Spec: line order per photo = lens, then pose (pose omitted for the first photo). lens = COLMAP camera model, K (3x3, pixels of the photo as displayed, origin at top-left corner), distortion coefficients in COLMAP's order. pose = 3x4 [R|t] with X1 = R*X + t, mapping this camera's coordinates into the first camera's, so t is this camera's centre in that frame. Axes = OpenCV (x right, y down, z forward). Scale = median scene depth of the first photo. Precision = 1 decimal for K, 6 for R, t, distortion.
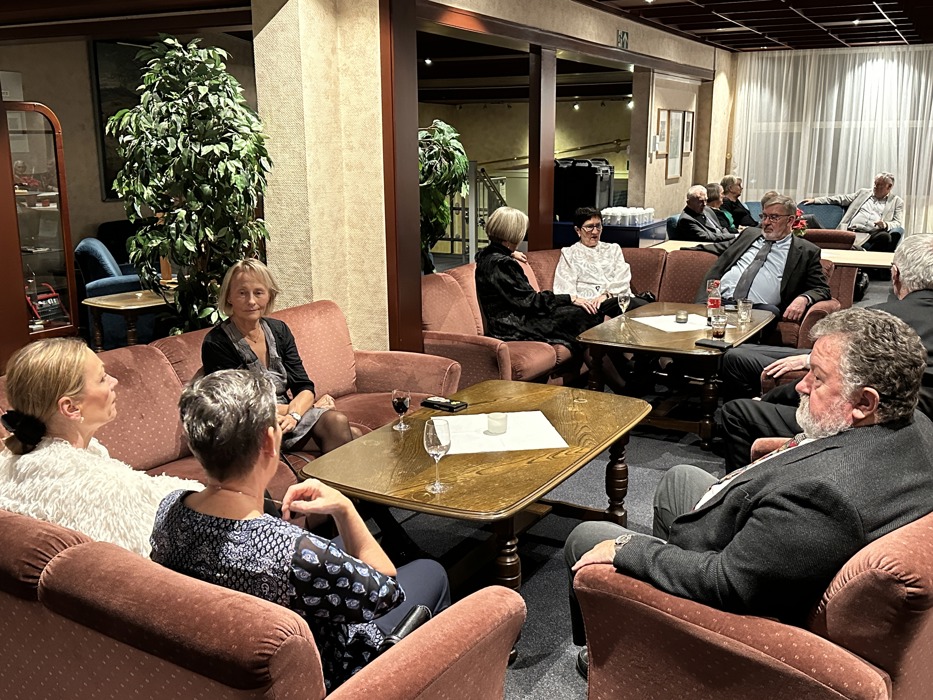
lens RADIAL K [[928.0, 0, 466.5], [0, 928.0, 350.0], [0, 0, 1]] dist [0.184082, -0.367981]
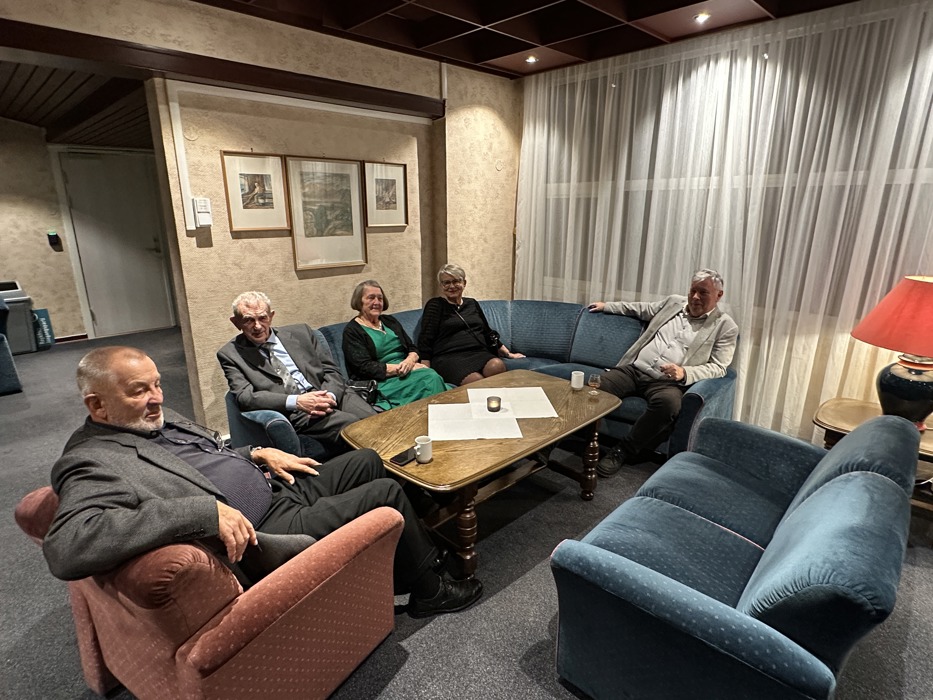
lens RADIAL K [[507.2, 0, 466.5], [0, 507.2, 350.0], [0, 0, 1]] dist [0.000134, 0.000545]
pose [[0.960738, 0.075521, -0.266982, 0.378402], [-0.060043, 0.996032, 0.065683, -0.148116], [0.270883, -0.047073, 0.961460, 0.658395]]
